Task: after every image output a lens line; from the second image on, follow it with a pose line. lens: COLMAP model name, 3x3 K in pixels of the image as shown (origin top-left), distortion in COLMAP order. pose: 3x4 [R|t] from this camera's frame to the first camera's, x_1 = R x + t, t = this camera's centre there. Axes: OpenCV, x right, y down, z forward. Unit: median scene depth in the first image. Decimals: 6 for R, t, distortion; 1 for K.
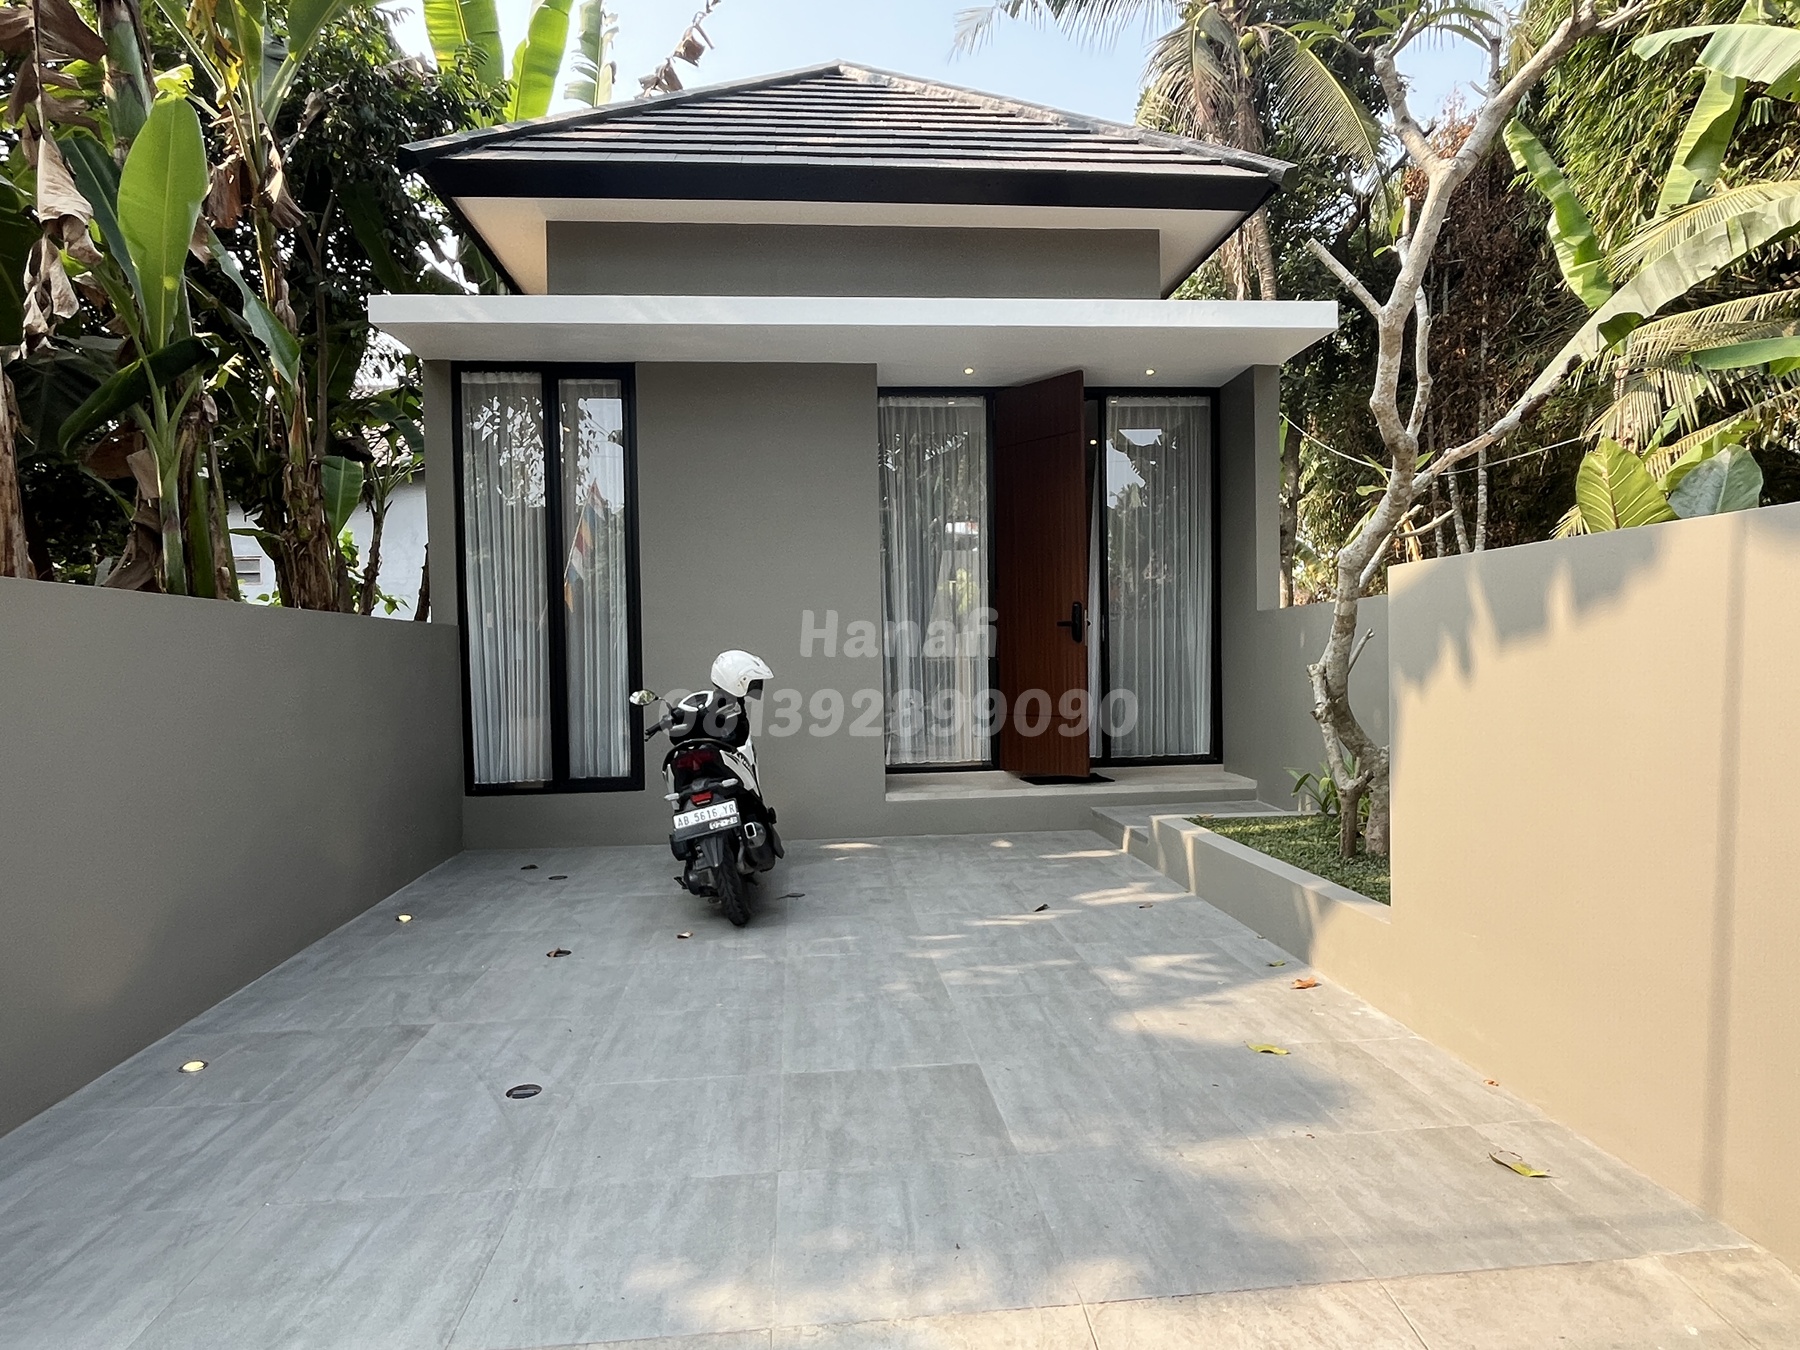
lens RADIAL K [[1058.5, 0, 899.5], [0, 1058.5, 679.0], [0, 0, 1]] dist [0.001649, -0.005098]
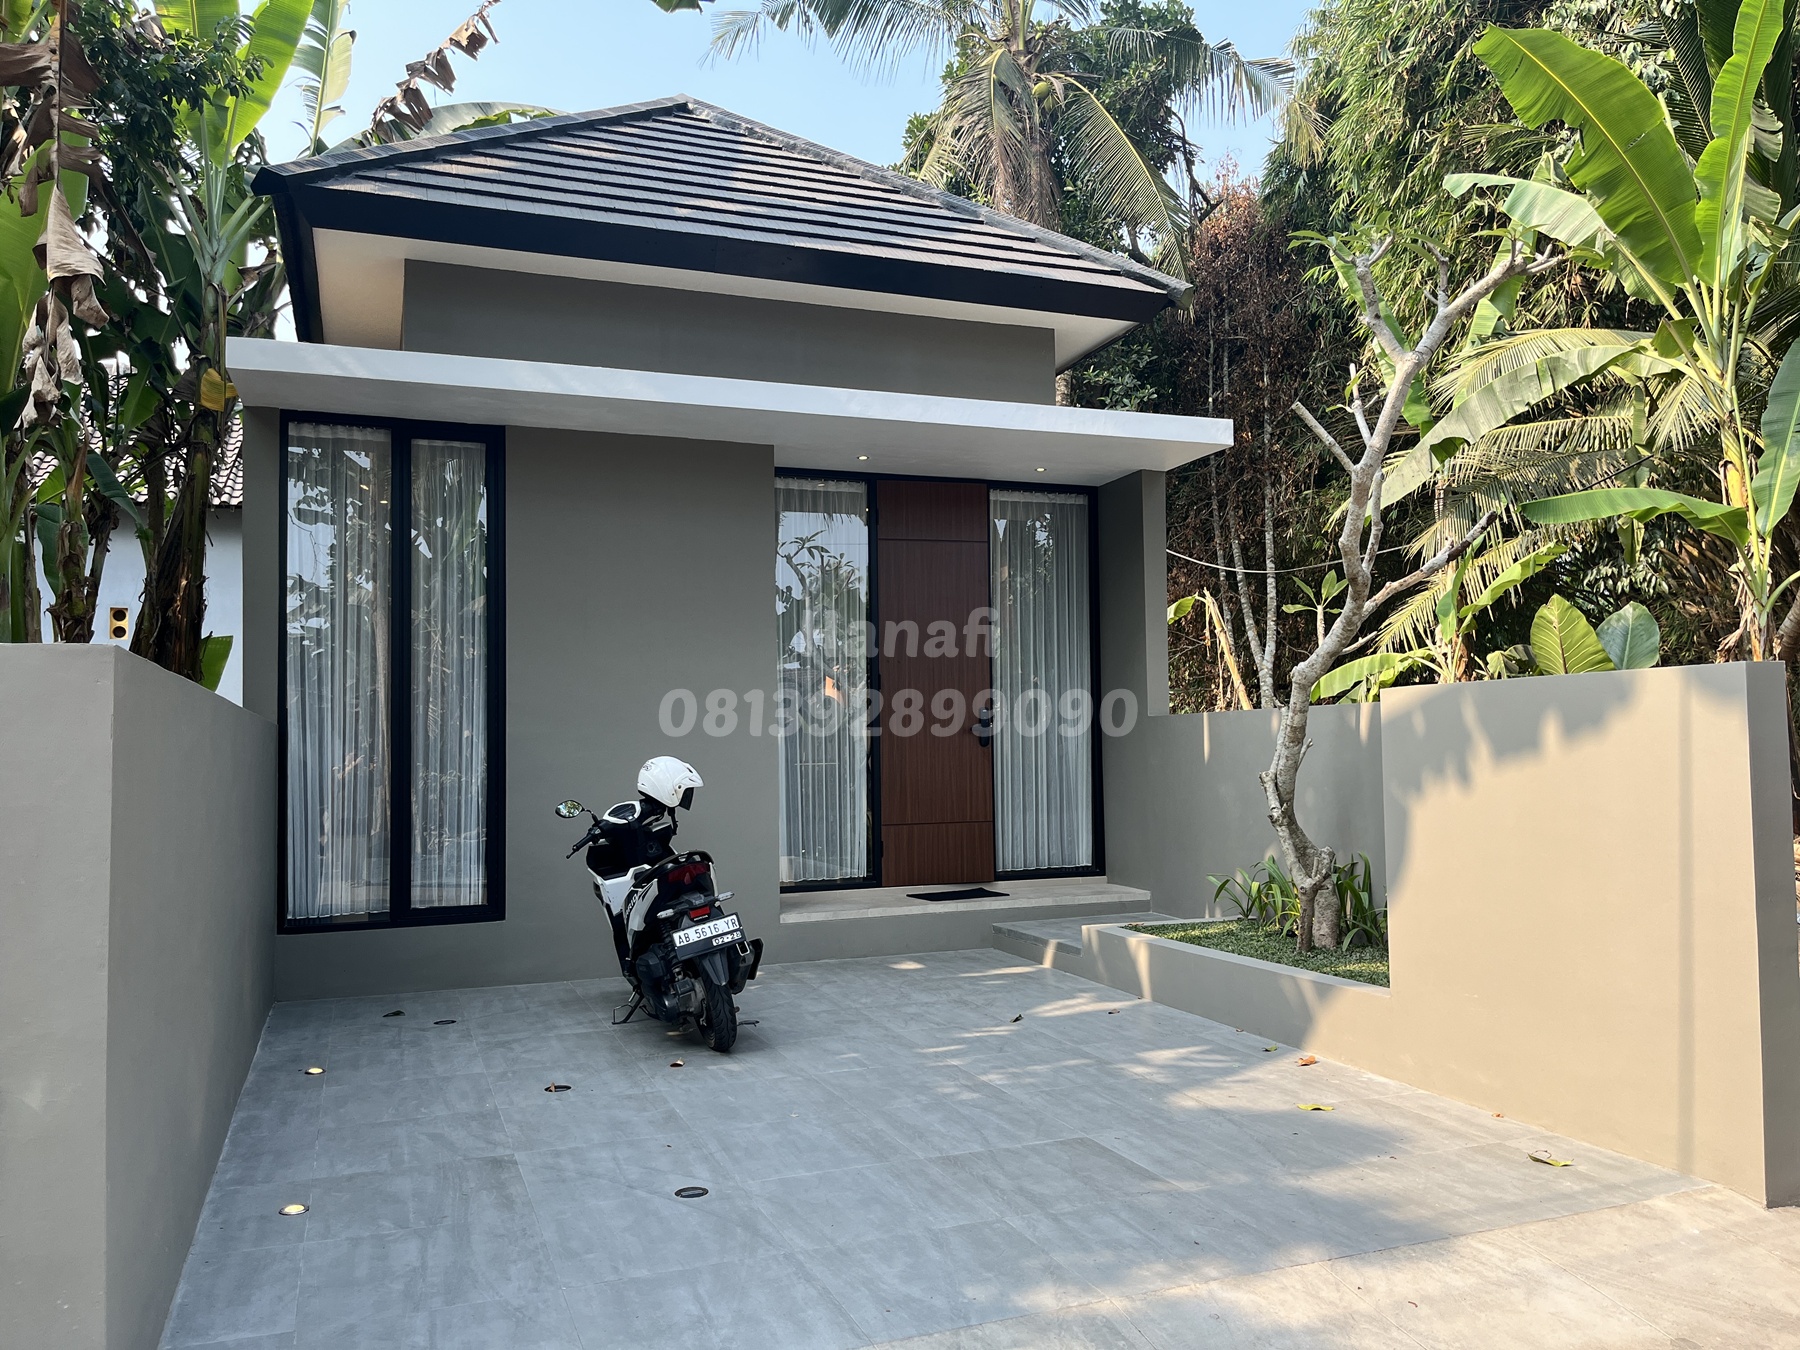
lens RADIAL K [[1368.0, 0, 910.7], [0, 1368.0, 679.0], [0, 0, 1]] dist [0.044675, -0.043360]
pose [[0.960428, 0.018108, 0.277938, -0.301585], [0.004369, 0.996782, -0.080040, 0.002372], [-0.278493, 0.078087, 0.957259, -0.208249]]
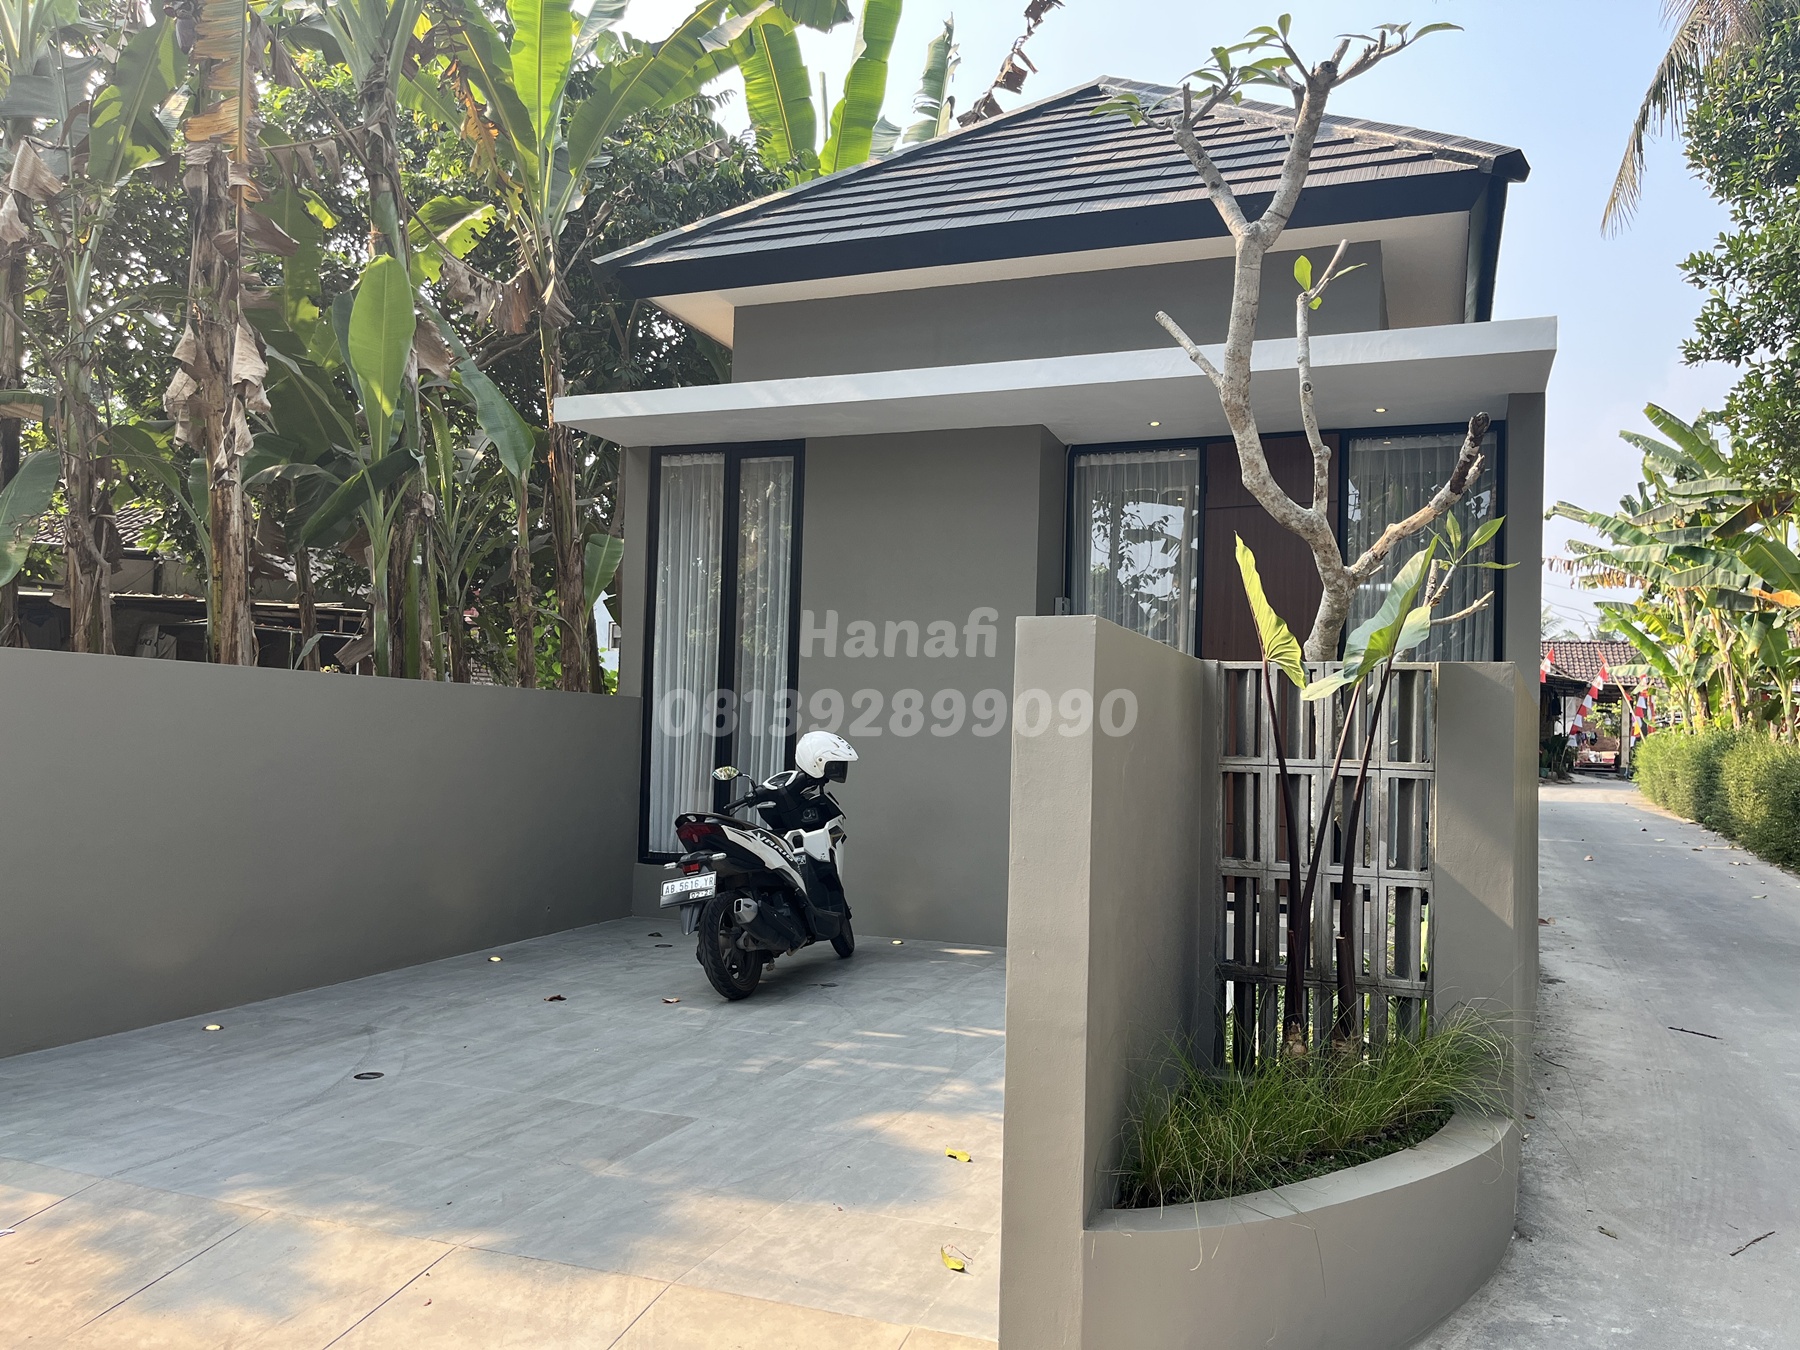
lens RADIAL K [[1368.0, 0, 919.2], [0, 1368.0, 679.8], [0, 0, 1]] dist [0.044675, -0.043360]
pose [[0.898018, 0.023852, -0.439311, 0.521500], [-0.054217, 0.996918, -0.056703, -0.007697], [0.436604, 0.074738, 0.896544, -0.110263]]
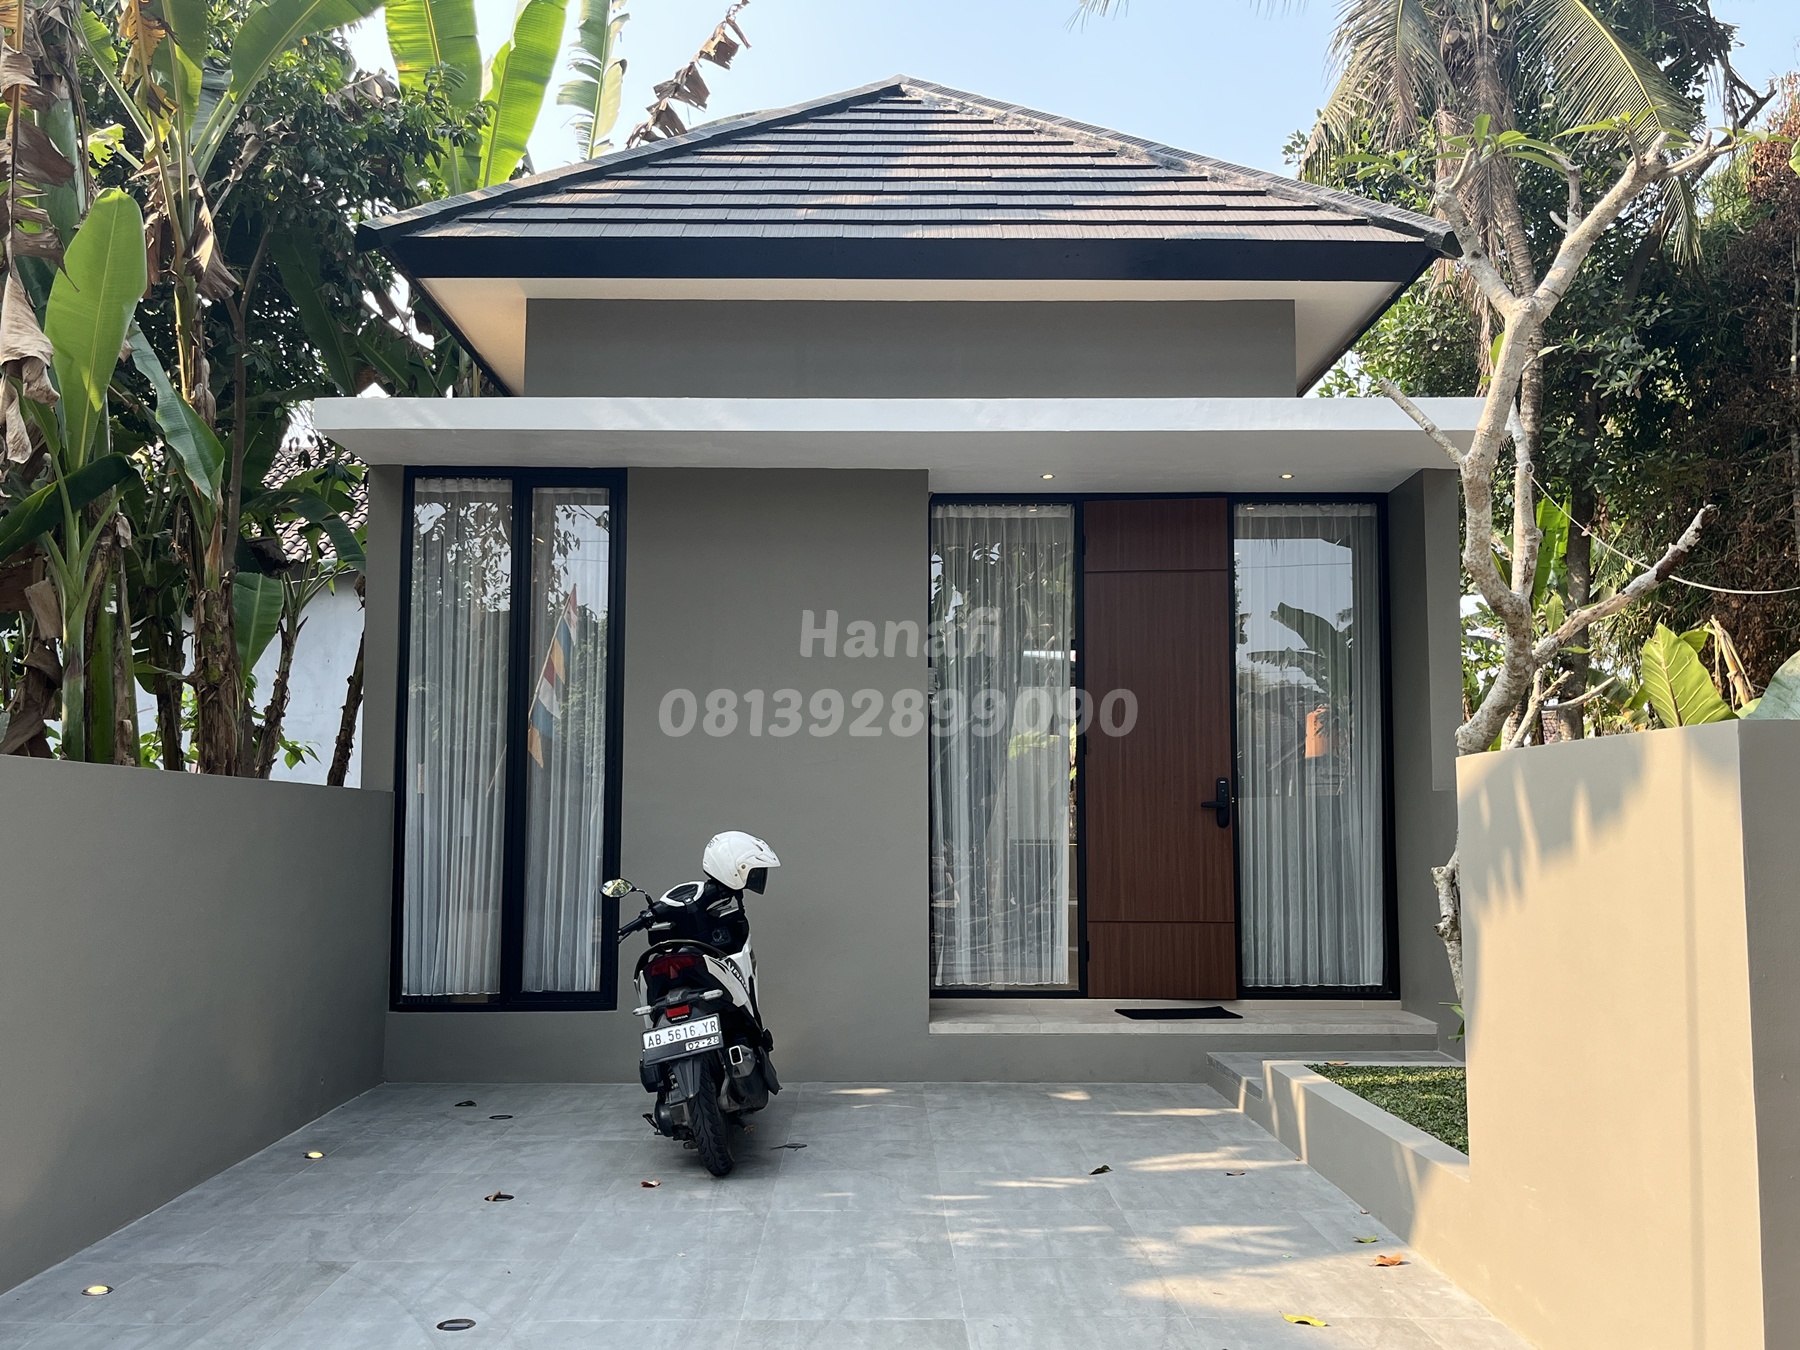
lens RADIAL K [[1629.5, 0, 896.7], [0, 1629.5, 677.7], [0, 0, 1]] dist [0.046763, -0.042667]
pose [[0.996520, 0.013008, -0.082338, 0.073405], [-0.022436, 0.993155, -0.114629, -0.004020], [0.080284, 0.116077, 0.989990, -0.241888]]
